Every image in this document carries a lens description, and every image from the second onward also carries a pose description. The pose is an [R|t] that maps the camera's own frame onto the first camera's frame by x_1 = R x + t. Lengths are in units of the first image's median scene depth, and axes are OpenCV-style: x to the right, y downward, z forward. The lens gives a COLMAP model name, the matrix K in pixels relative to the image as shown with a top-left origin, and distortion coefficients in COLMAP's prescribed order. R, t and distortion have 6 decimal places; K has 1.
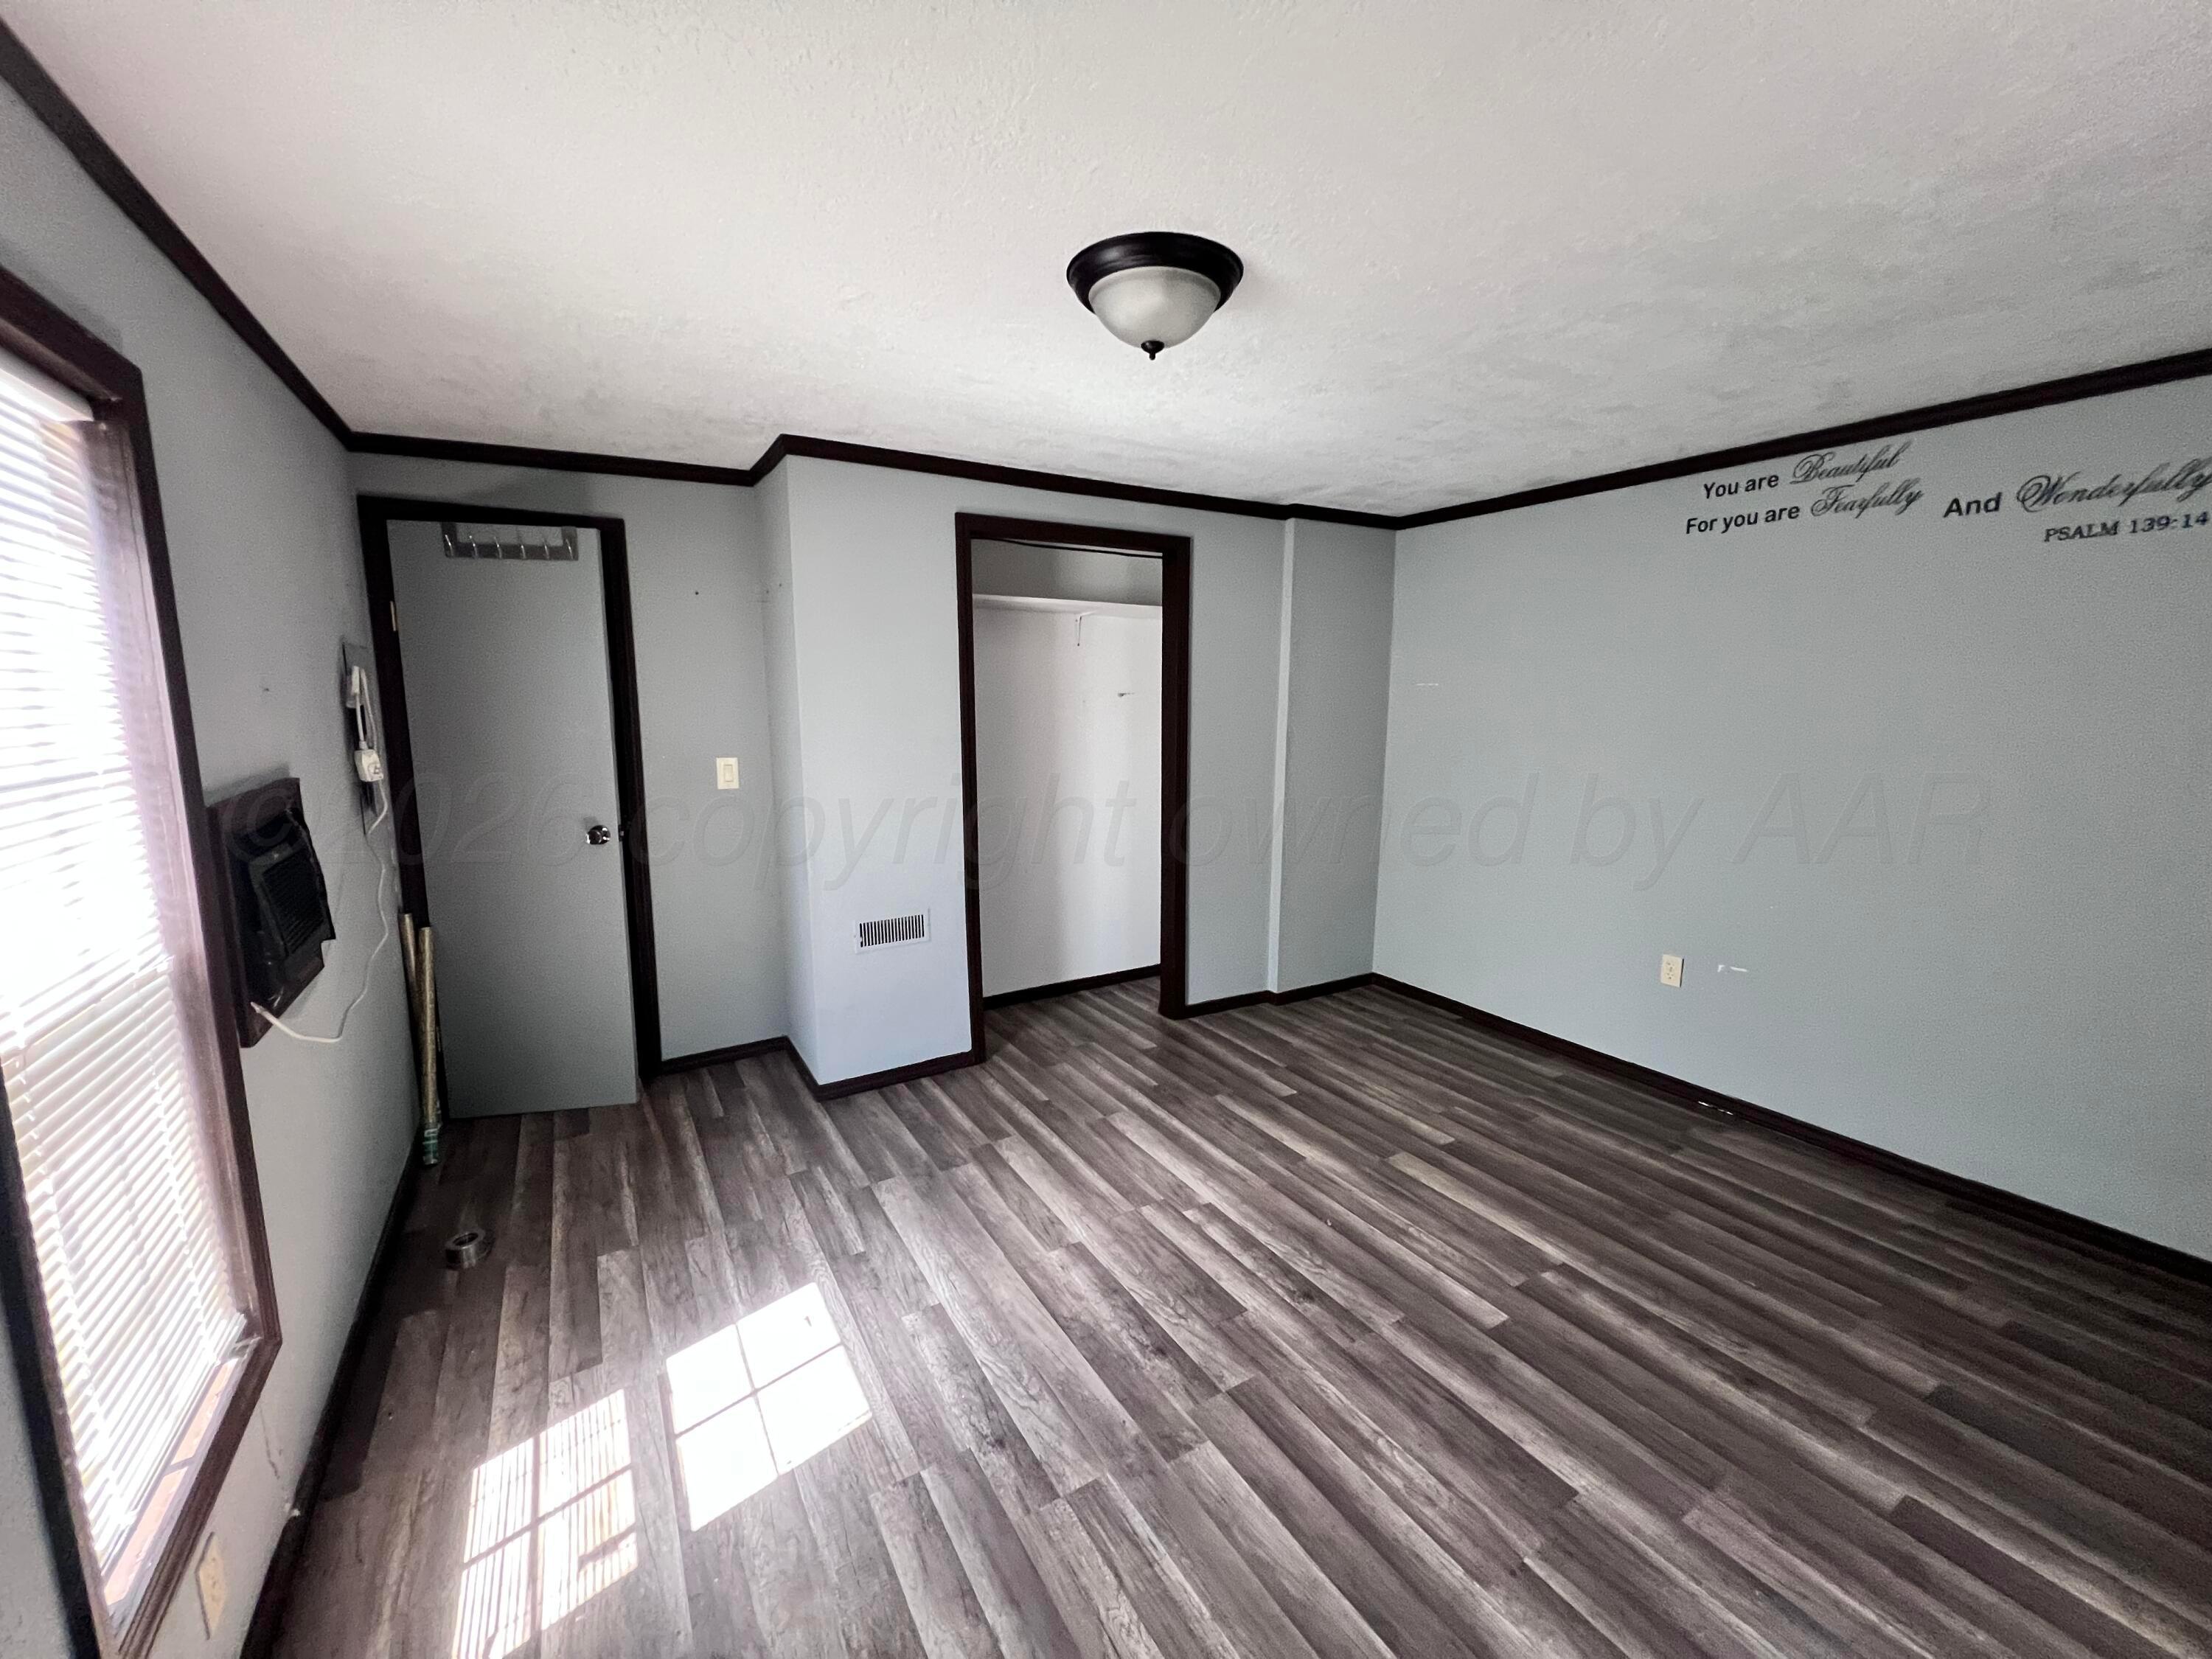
lens RADIAL K [[894.7, 0, 1101.2], [0, 894.7, 825.8], [0, 0, 1]] dist [-0.000319, 0.000496]
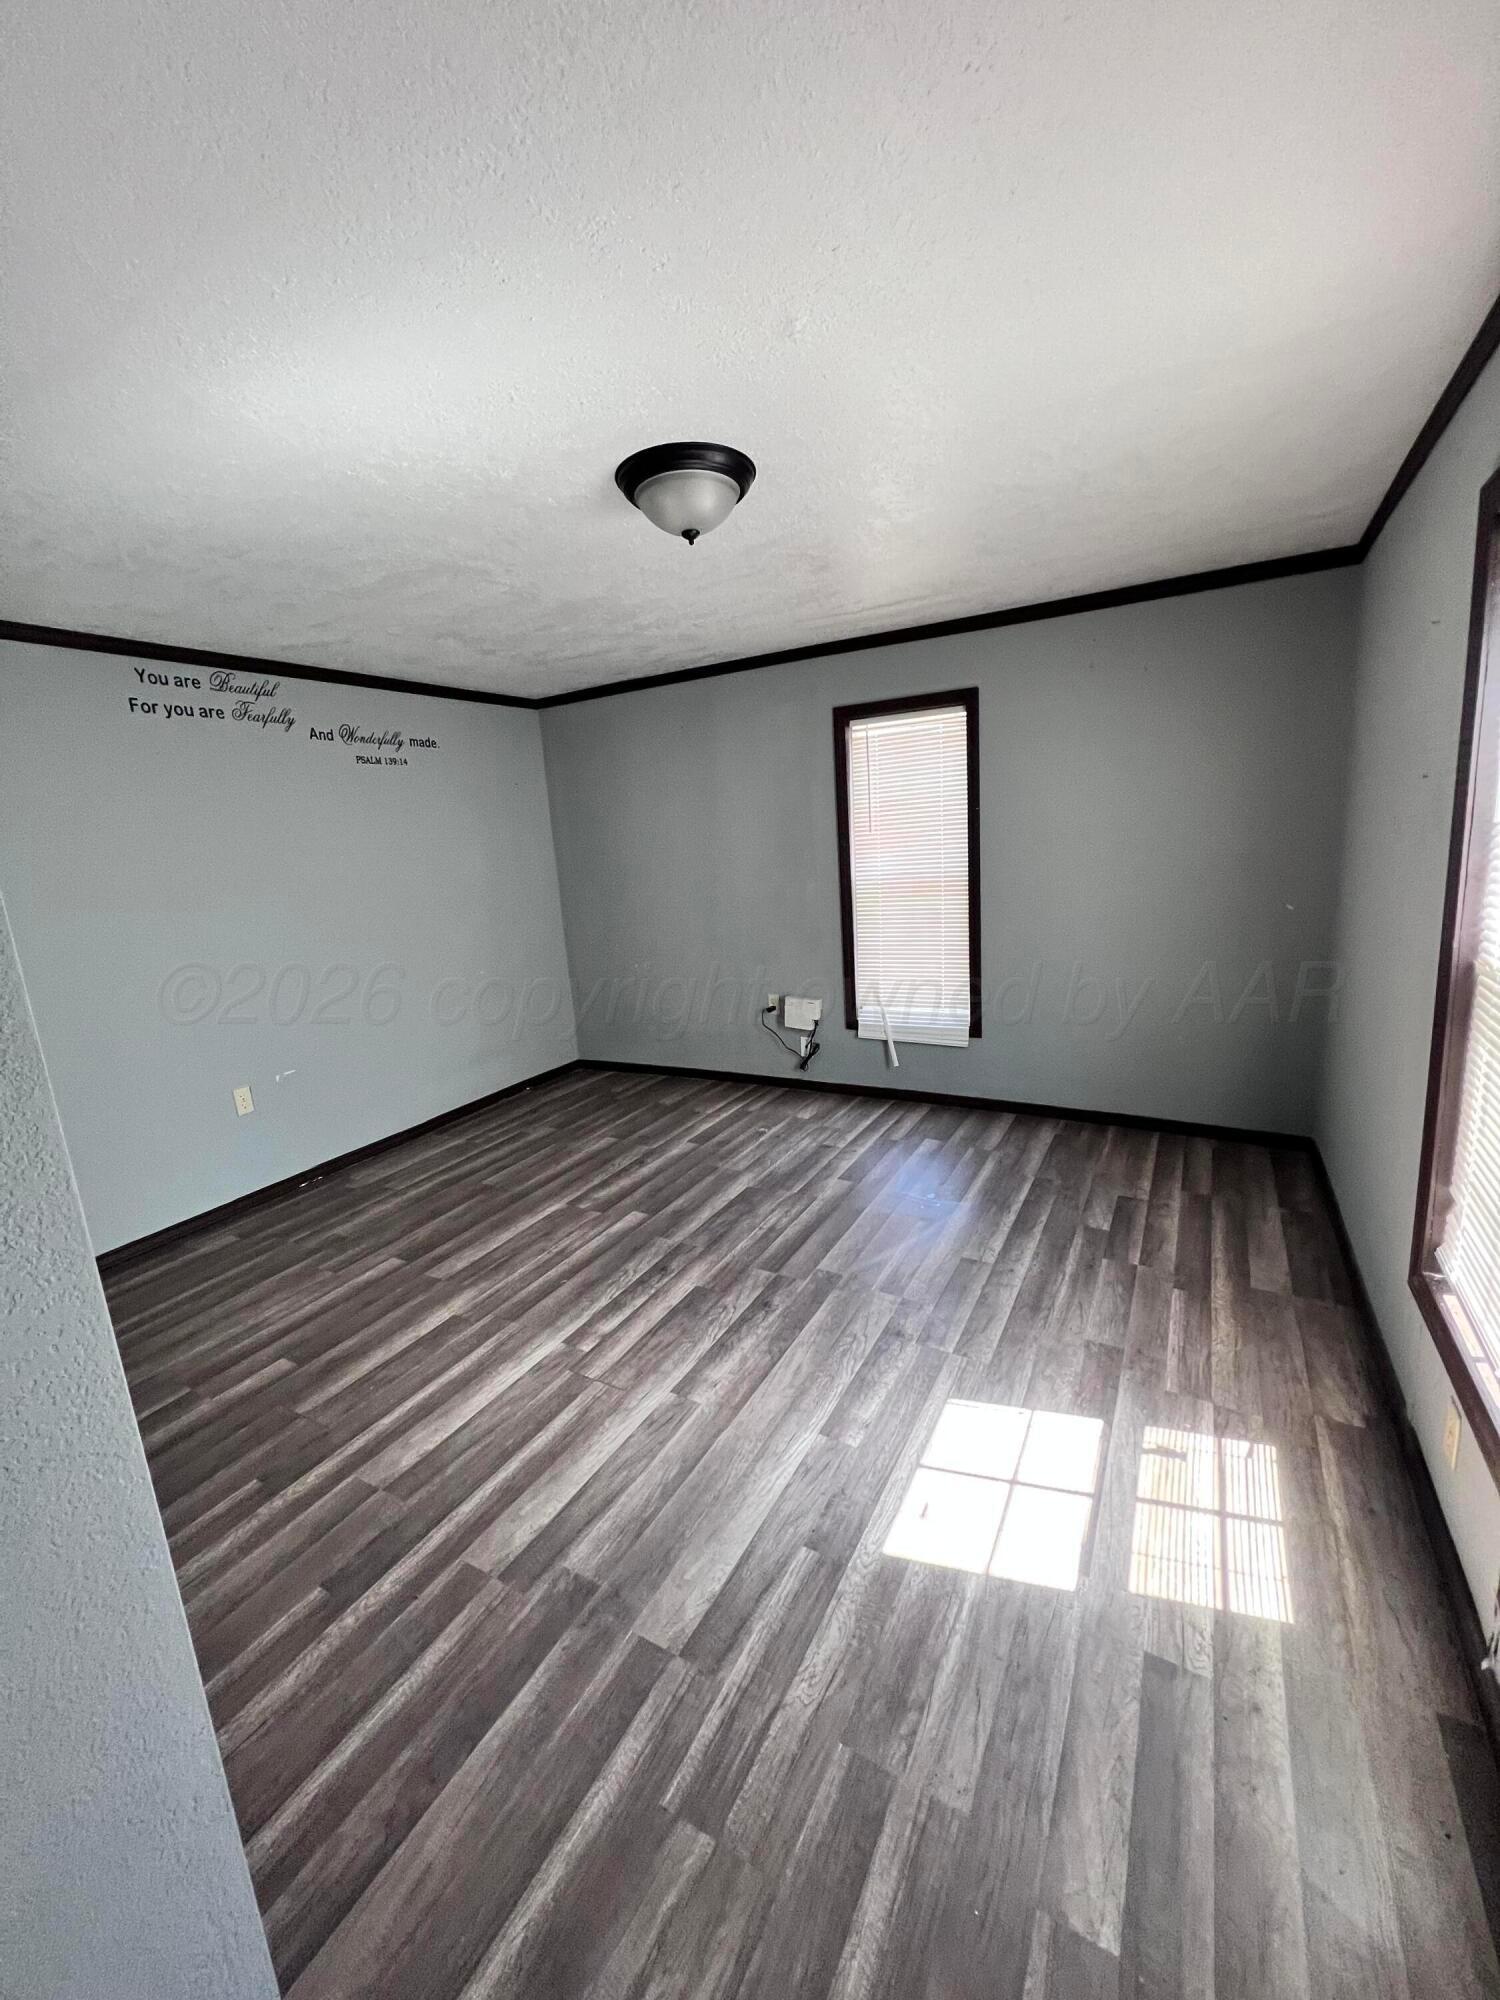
lens RADIAL K [[809.0, 0, 745.5], [0, 809.0, 997.4], [0, 0, 1]] dist [-0.000319, 0.000496]
pose [[-0.497275, -0.138455, 0.856474, -0.790200], [0.197266, 0.943284, 0.267023, -0.162792], [-0.844869, 0.301737, -0.441759, 1.246418]]
